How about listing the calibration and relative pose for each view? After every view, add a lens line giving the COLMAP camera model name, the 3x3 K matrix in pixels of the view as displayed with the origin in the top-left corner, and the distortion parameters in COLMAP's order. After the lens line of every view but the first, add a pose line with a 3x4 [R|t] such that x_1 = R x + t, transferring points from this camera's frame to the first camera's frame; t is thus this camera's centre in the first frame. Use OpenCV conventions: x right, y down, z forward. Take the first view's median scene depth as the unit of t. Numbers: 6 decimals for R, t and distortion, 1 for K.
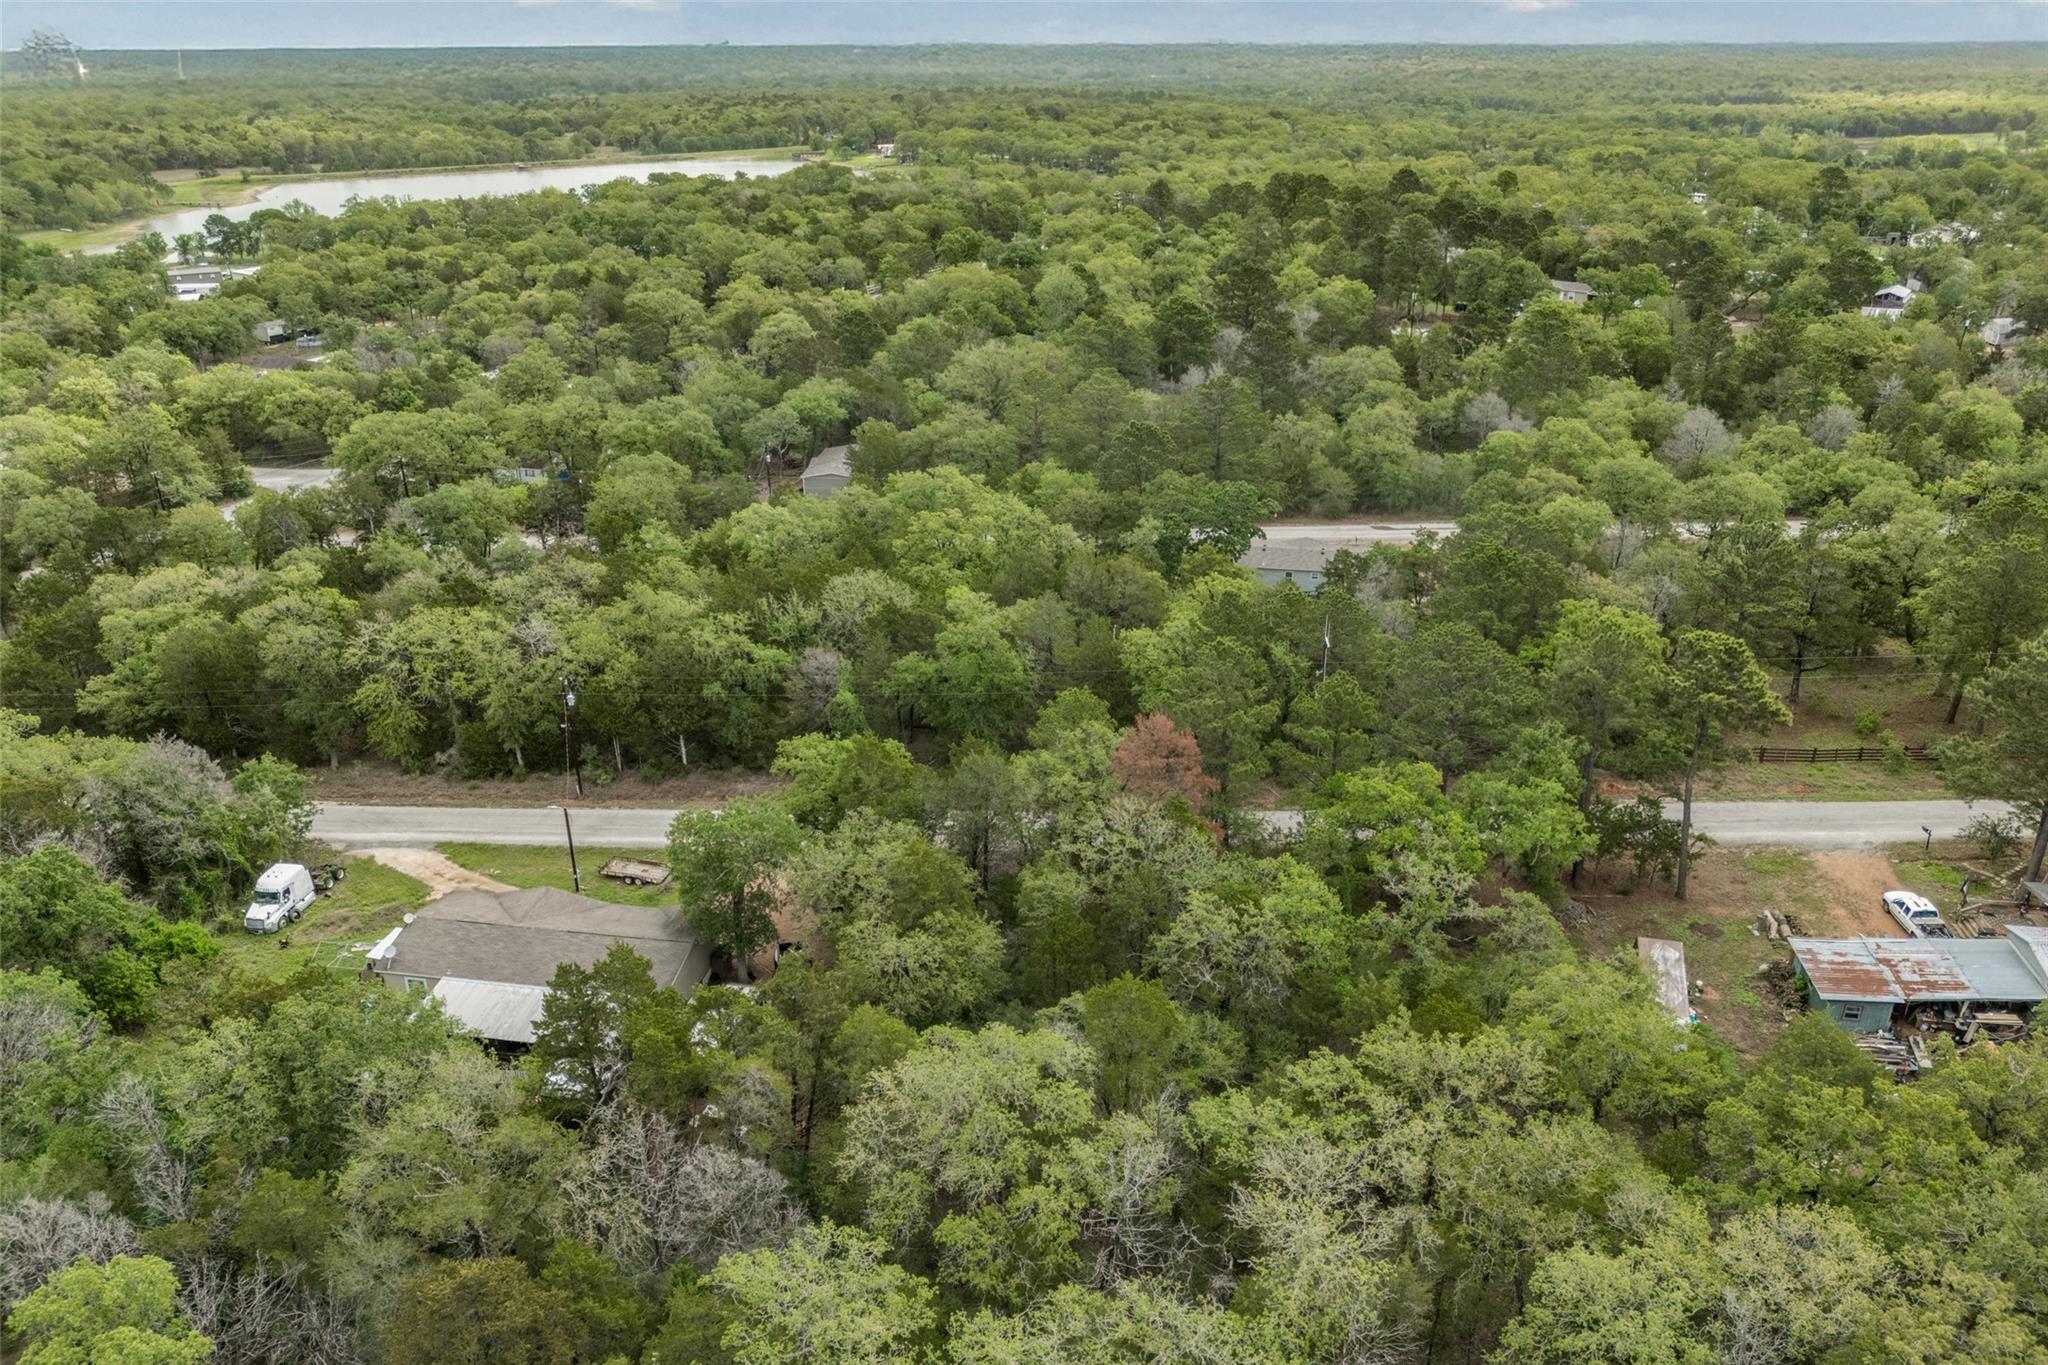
lens RADIAL K [[1540.3, 0, 1022.1], [0, 1540.3, 696.6], [0, 0, 1]] dist [0.067012, -0.058786]
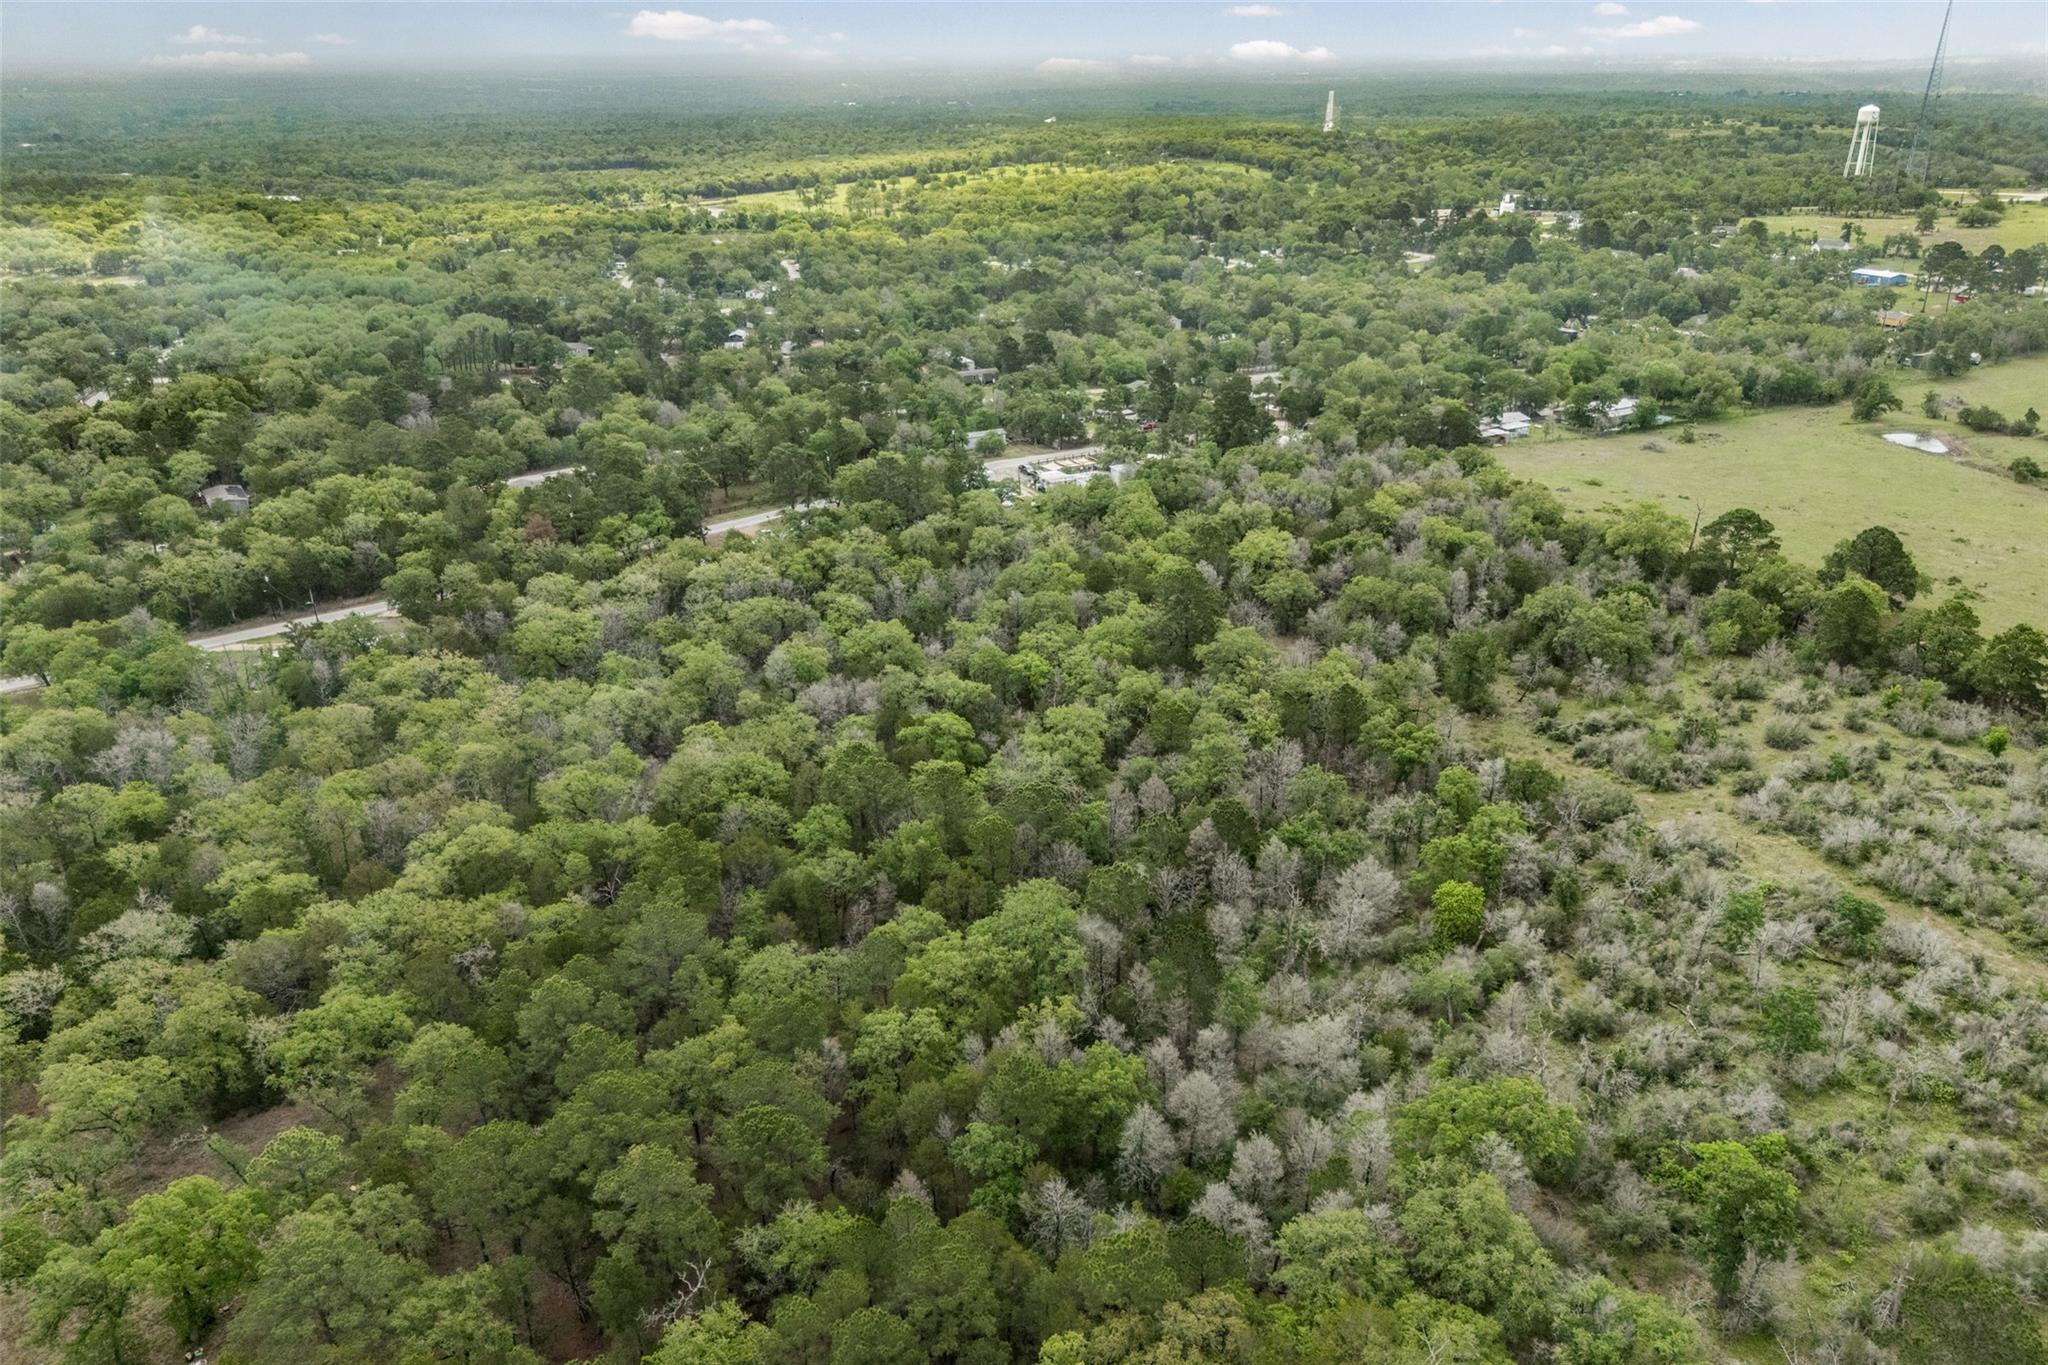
lens RADIAL K [[1540.3, 0, 1035.1], [0, 1540.3, 692.5], [0, 0, 1]] dist [0.067012, -0.058786]
pose [[0.791172, -0.243432, 0.561059, -0.430998], [0.253313, 0.965417, 0.061668, 0.187806], [-0.556668, 0.093333, 0.825475, -0.951284]]
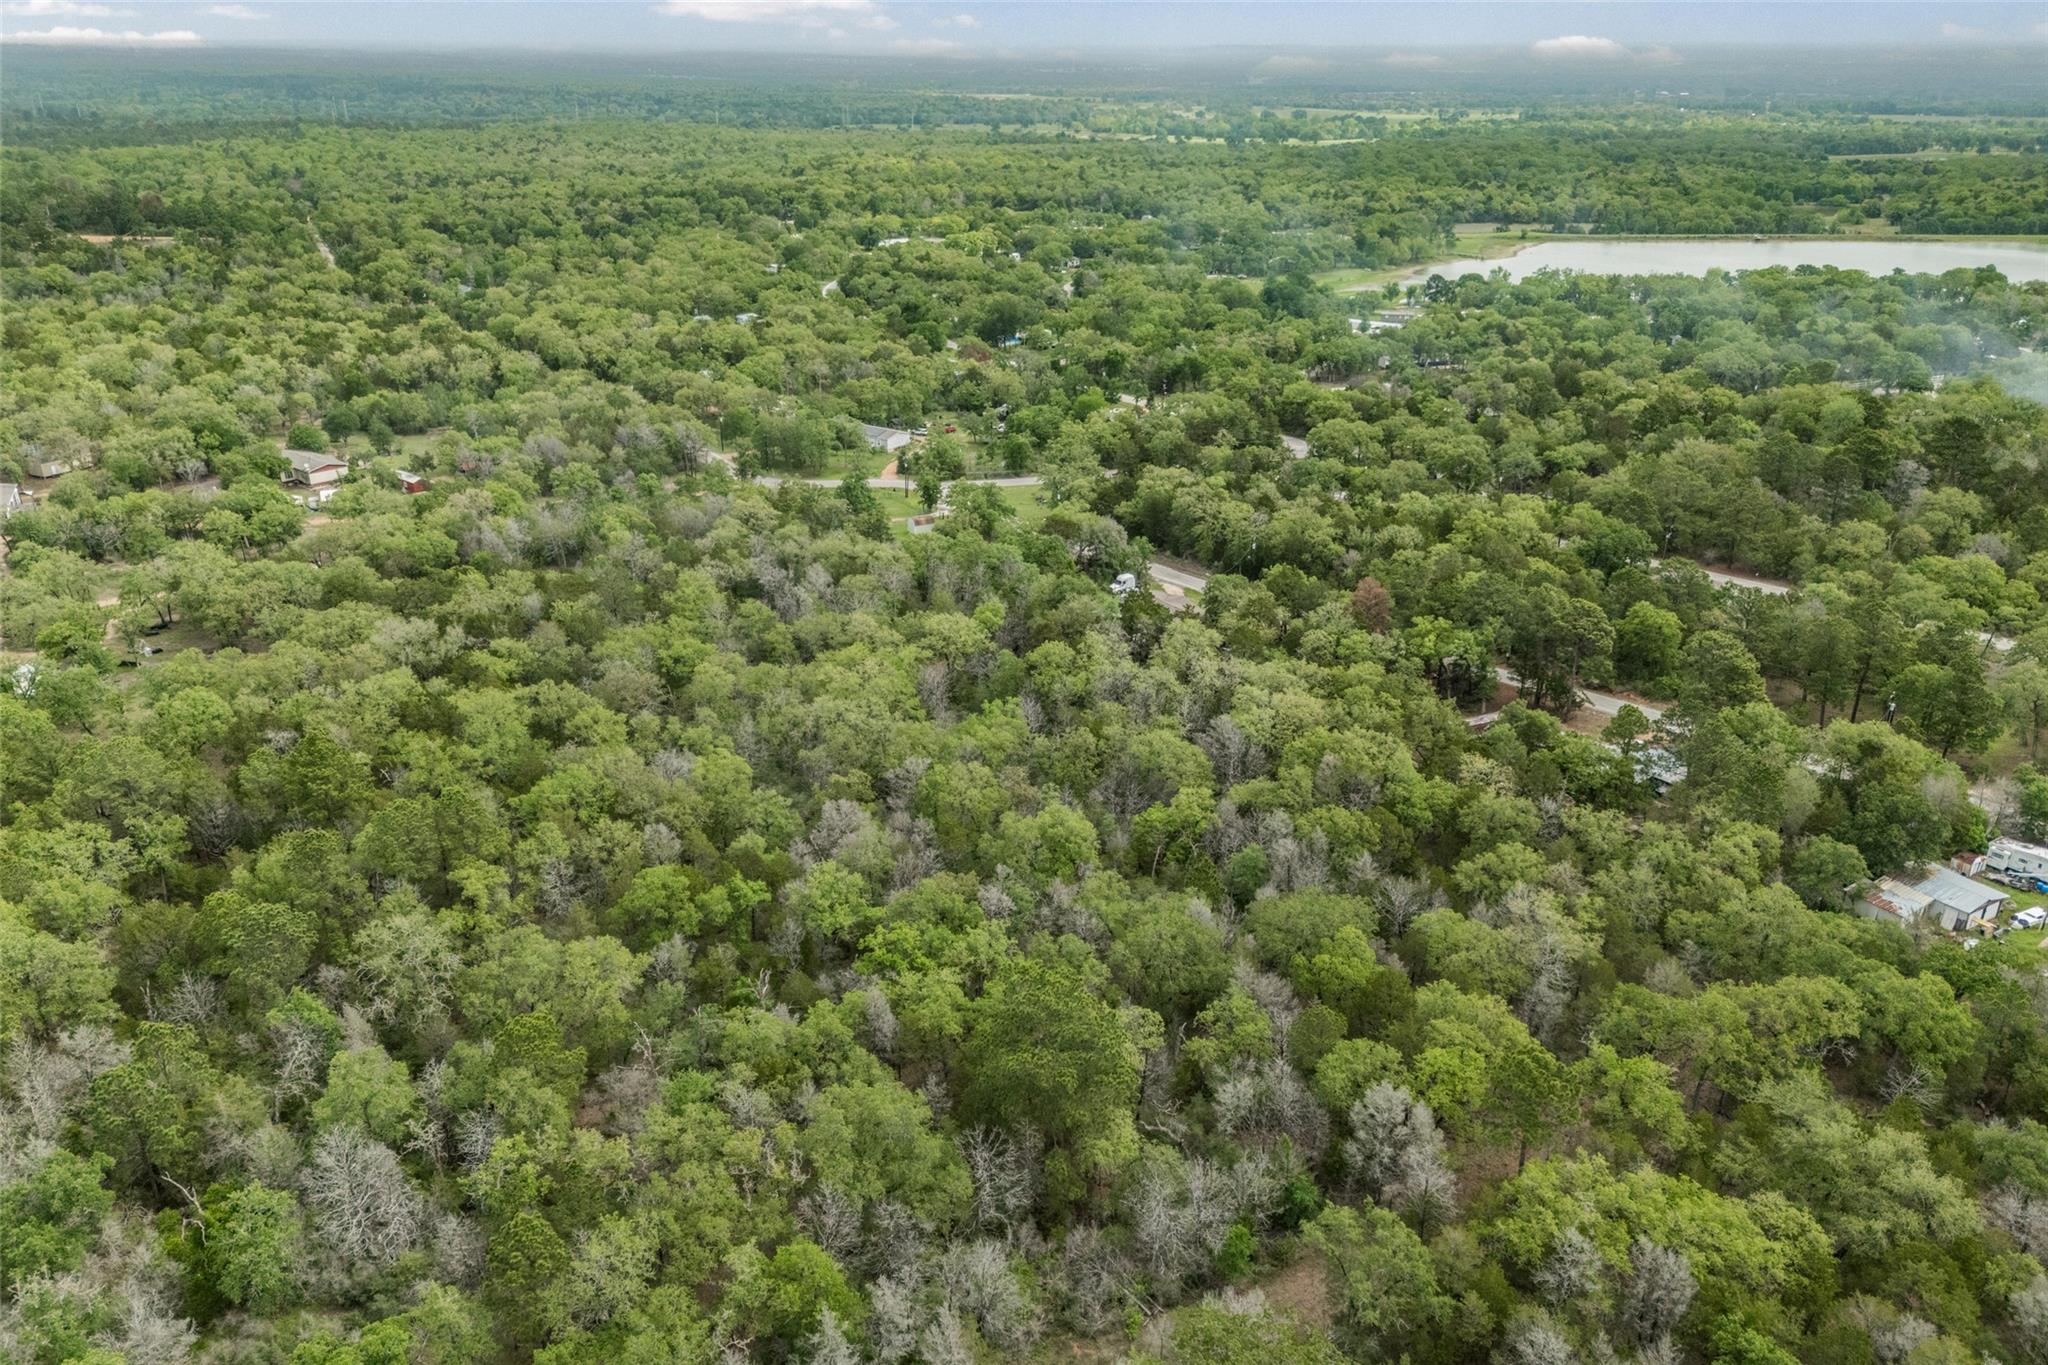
lens RADIAL K [[1540.3, 0, 1049.1], [0, 1540.3, 739.3], [0, 0, 1]] dist [0.067012, -0.058786]
pose [[0.686845, 0.303200, -0.660541, 0.646290], [-0.294013, 0.947057, 0.128995, 0.039374], [0.664681, 0.105608, 0.739626, -0.516773]]
